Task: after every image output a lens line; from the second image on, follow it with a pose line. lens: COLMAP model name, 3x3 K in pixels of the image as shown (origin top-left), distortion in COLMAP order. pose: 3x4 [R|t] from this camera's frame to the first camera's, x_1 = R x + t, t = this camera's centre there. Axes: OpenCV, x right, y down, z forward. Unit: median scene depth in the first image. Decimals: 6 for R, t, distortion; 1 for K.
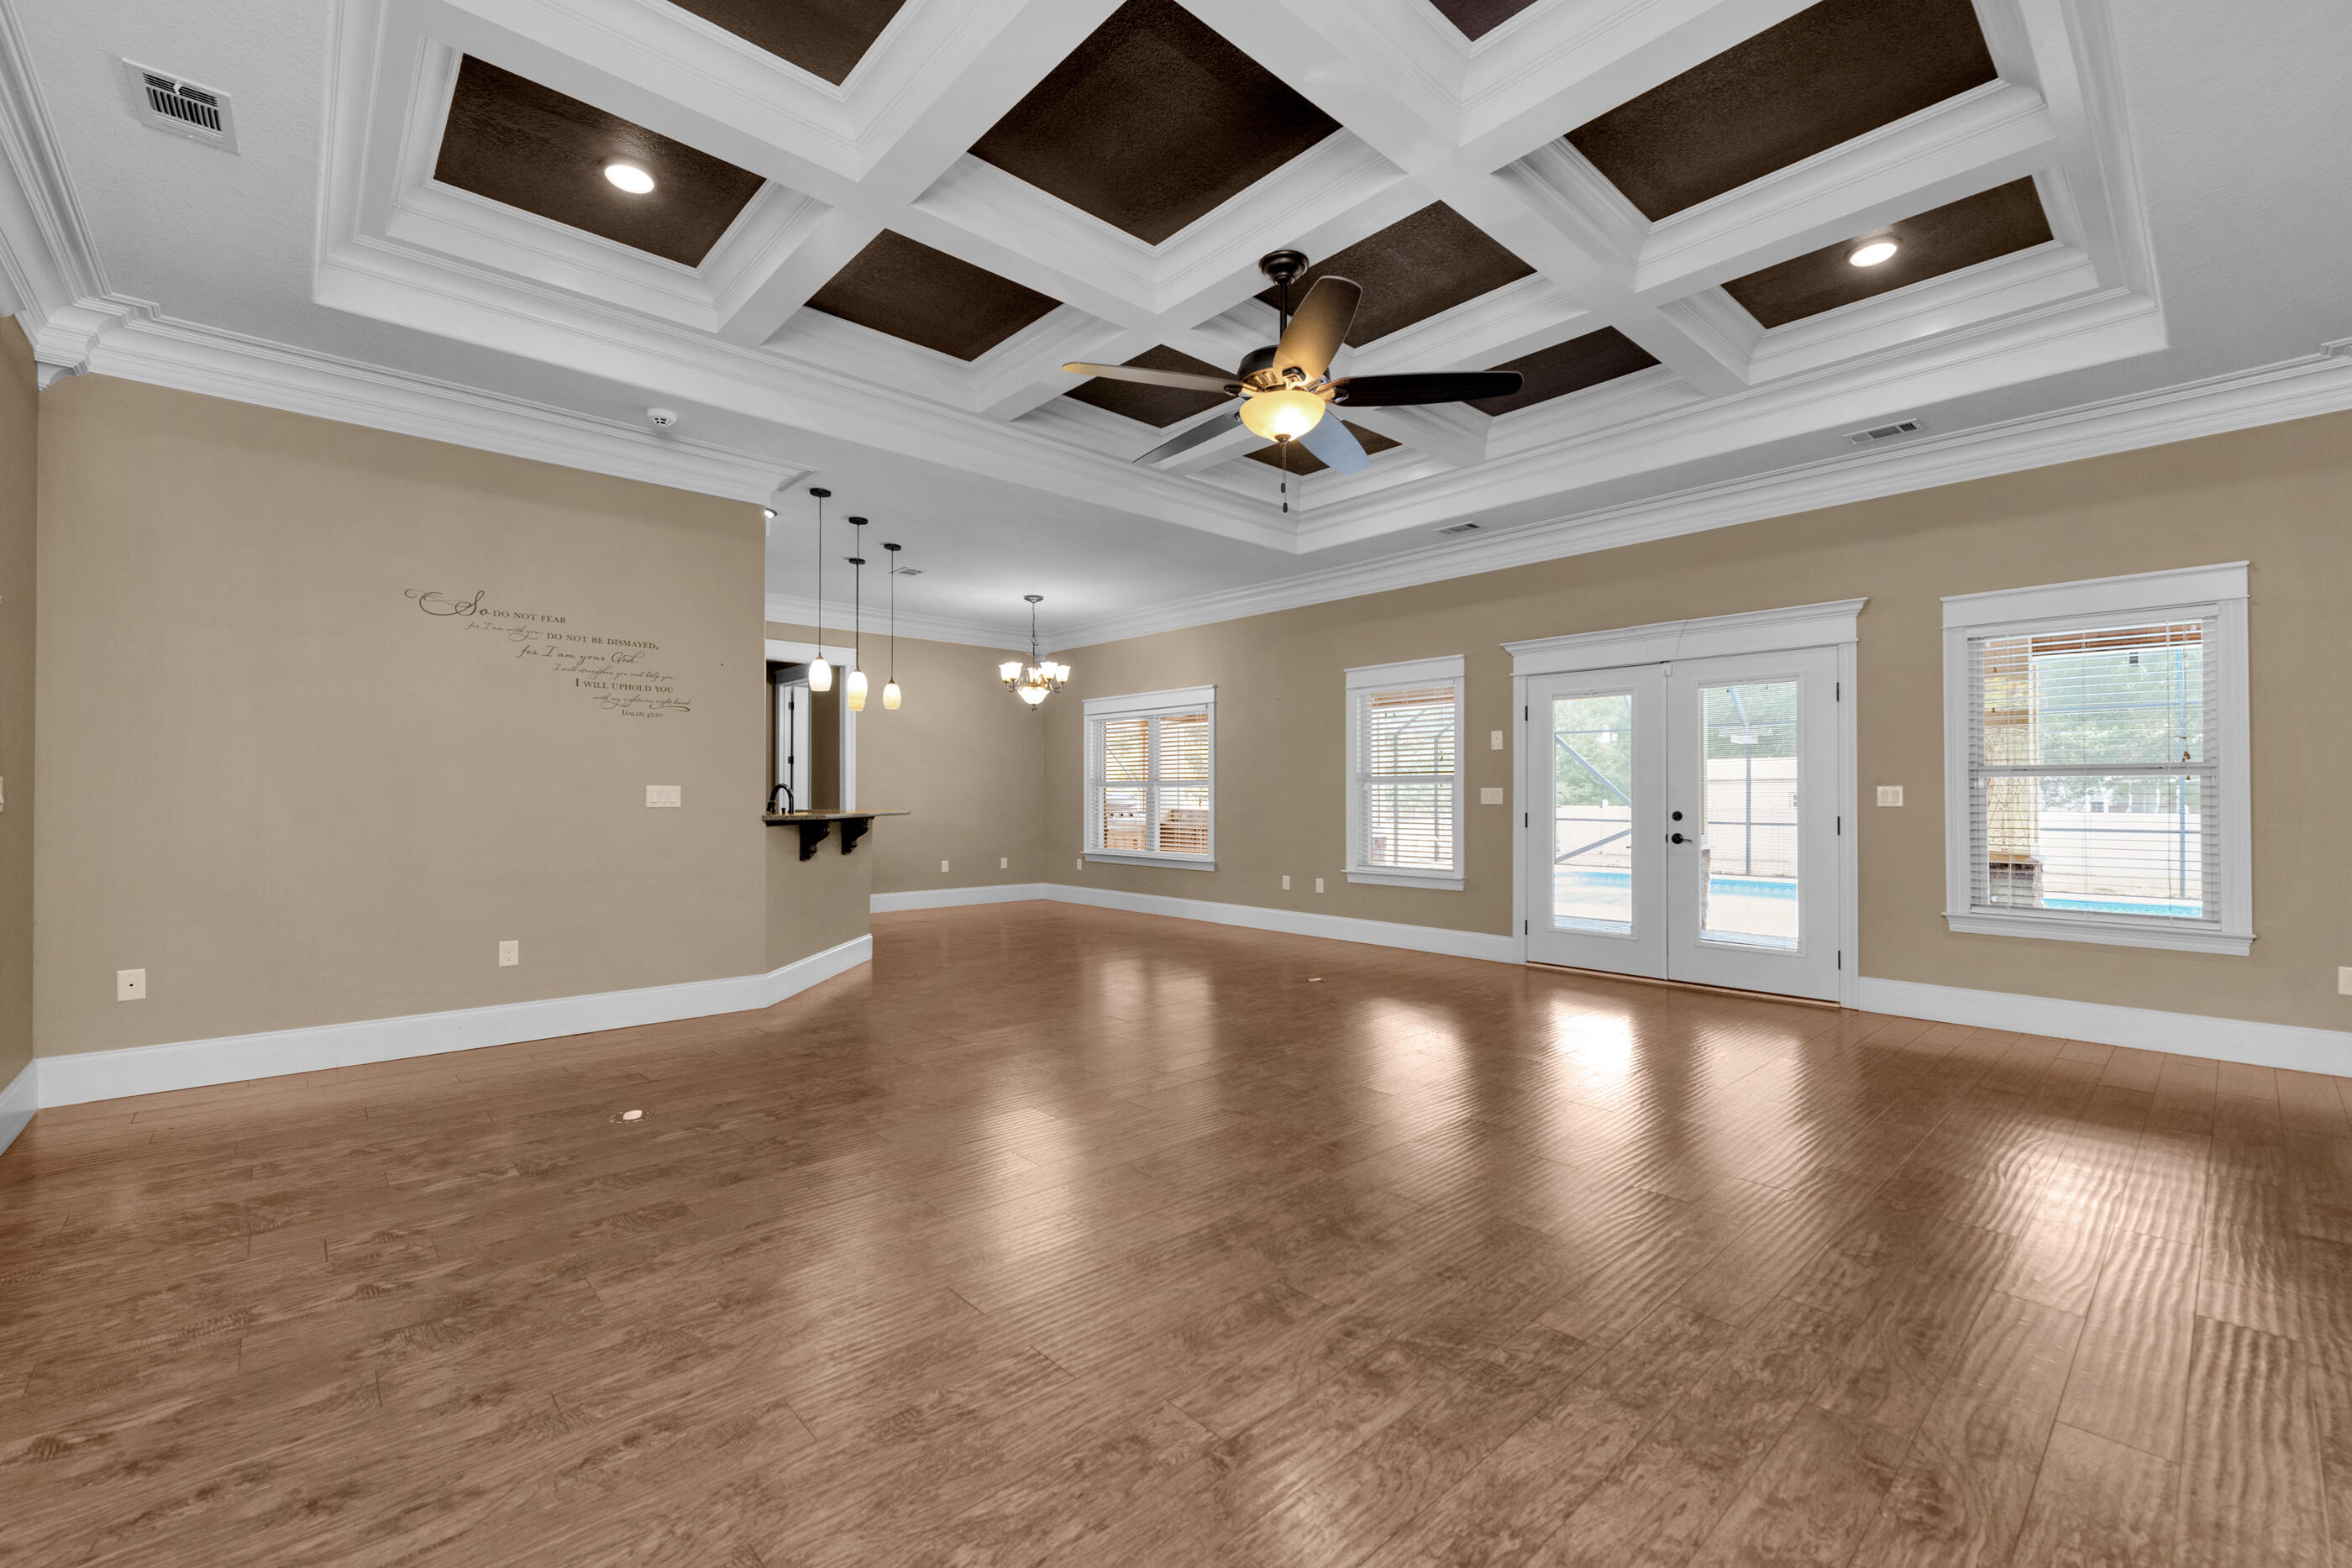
lens RADIAL K [[926.2, 0, 1175.0], [0, 926.2, 805.4], [0, 0, 1]] dist [0.000928, 0.000012]
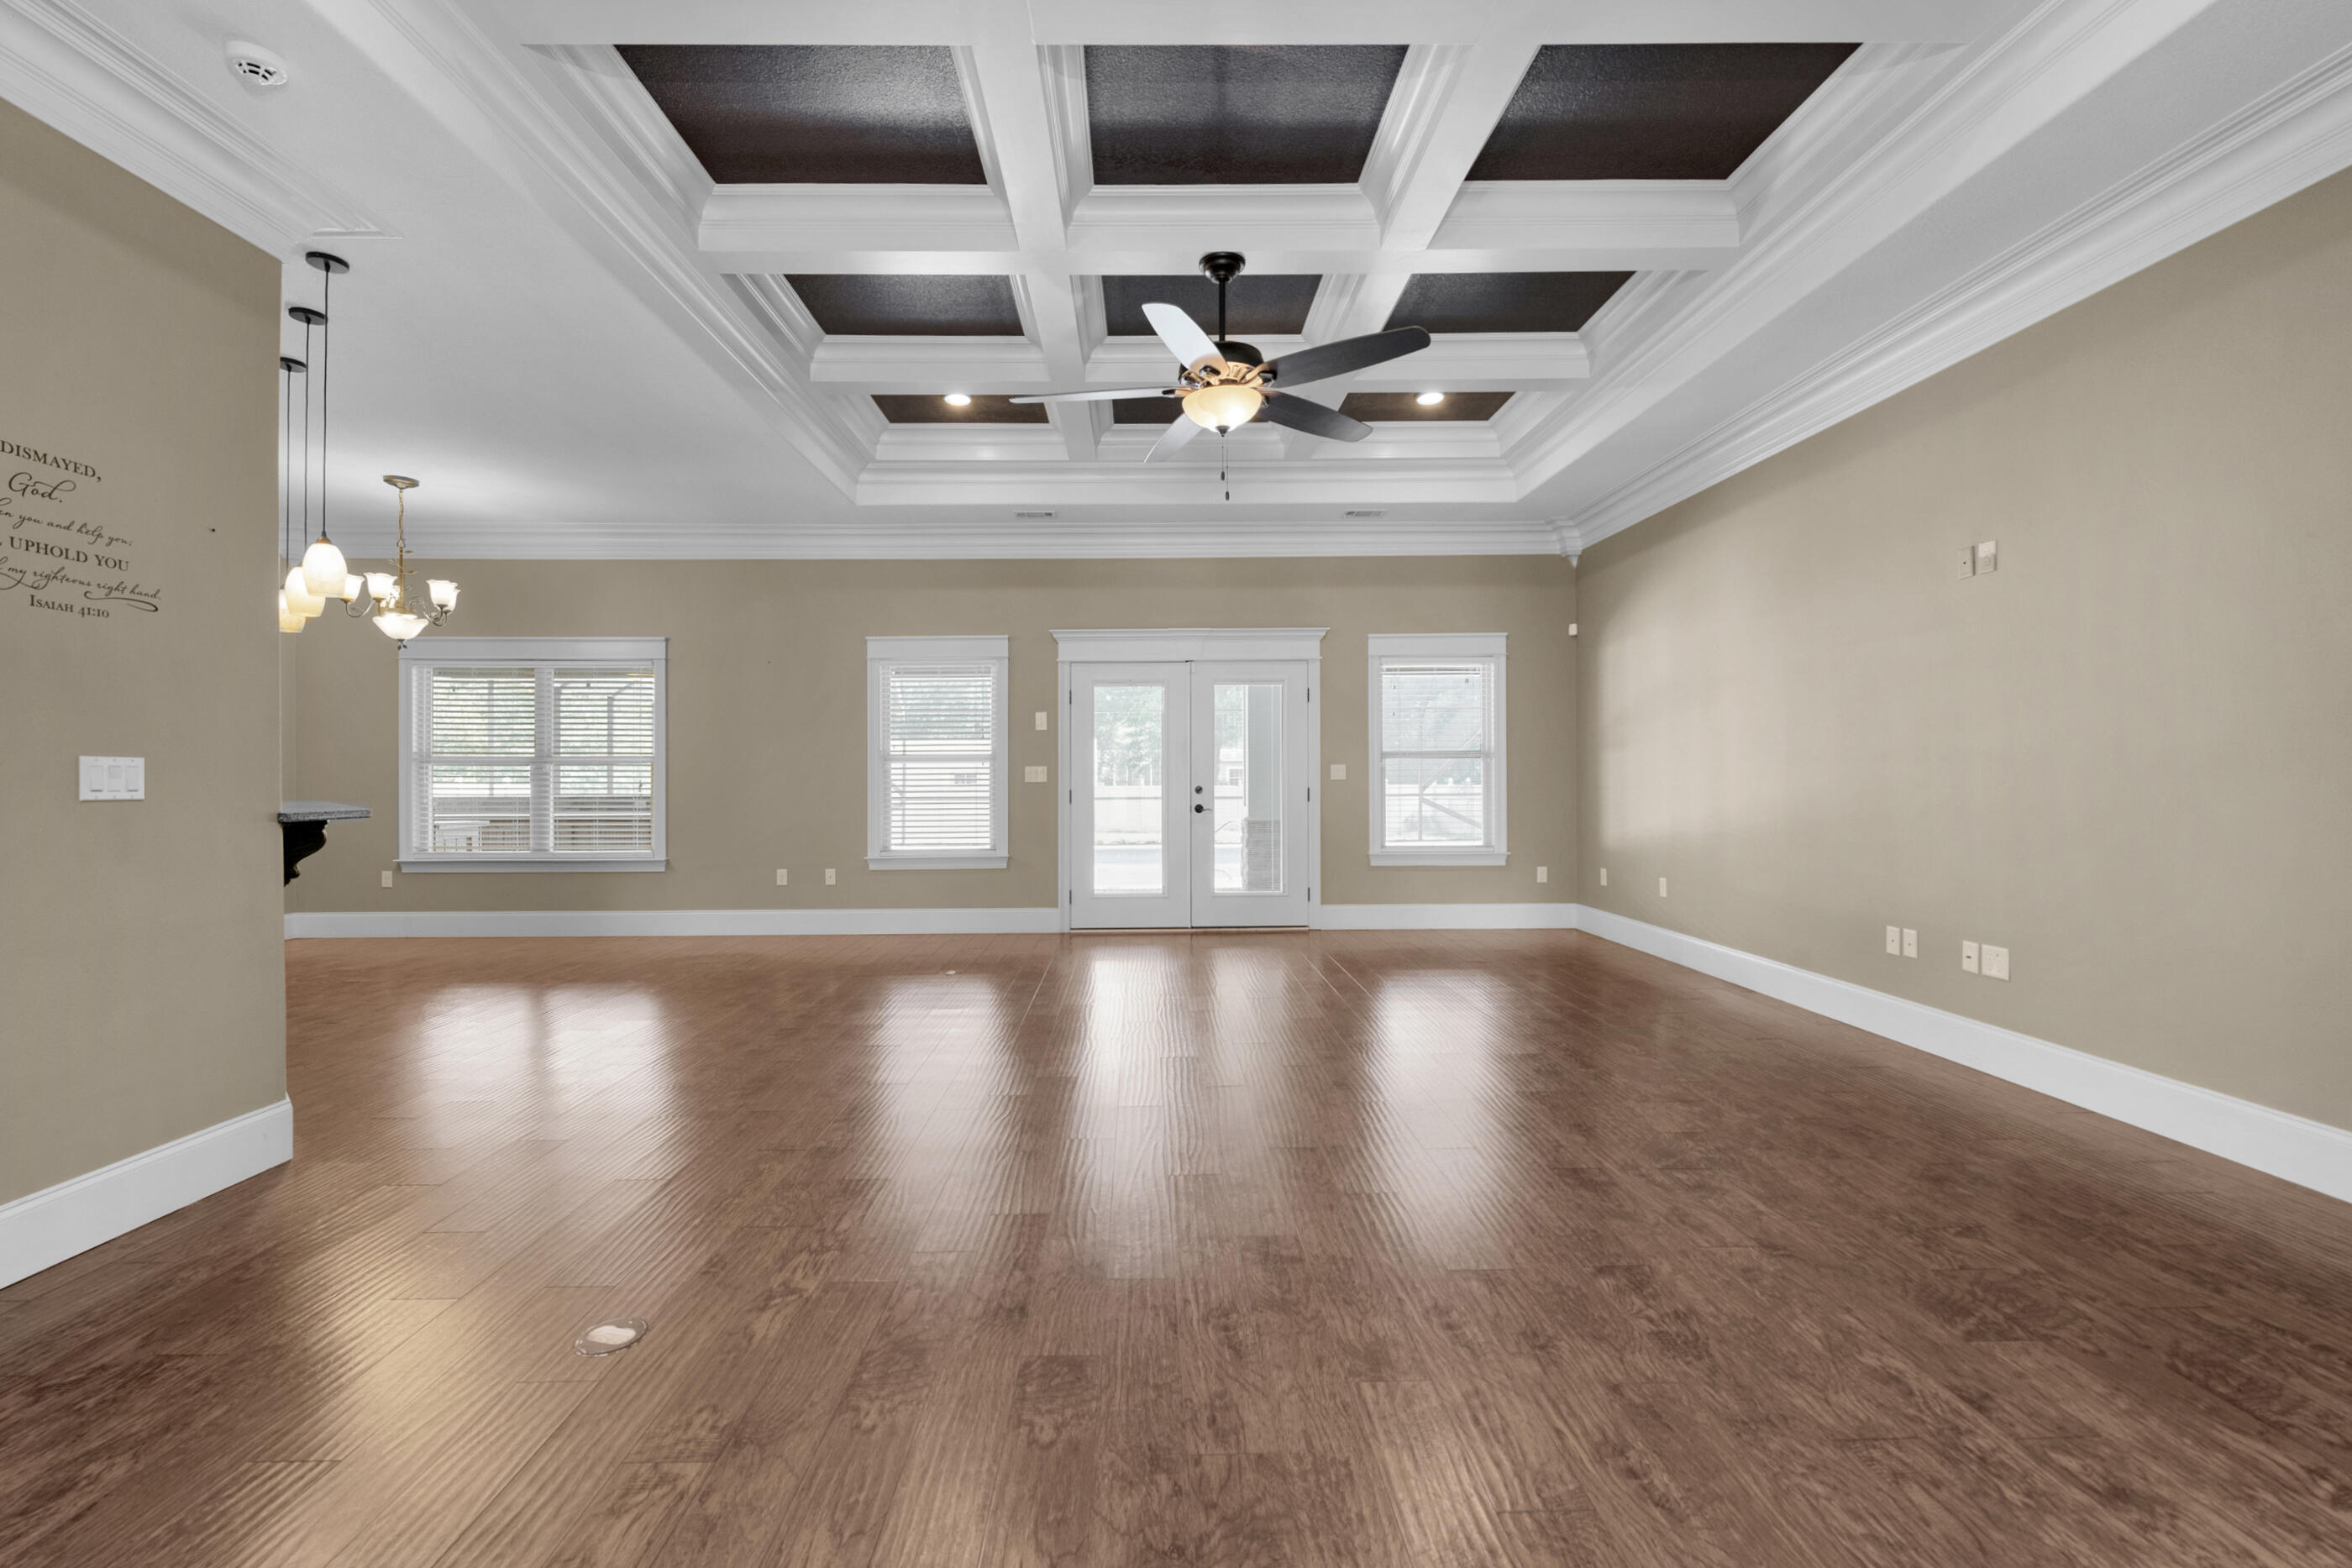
lens RADIAL K [[968.9, 0, 1176.0], [0, 968.9, 784.0], [0, 0, 1]] dist [-0.001320, -0.000557]
pose [[0.674509, -0.011099, 0.738183, -0.426002], [0.011967, 0.999920, 0.004100, -0.002325], [-0.738170, 0.006068, 0.674588, 0.182700]]
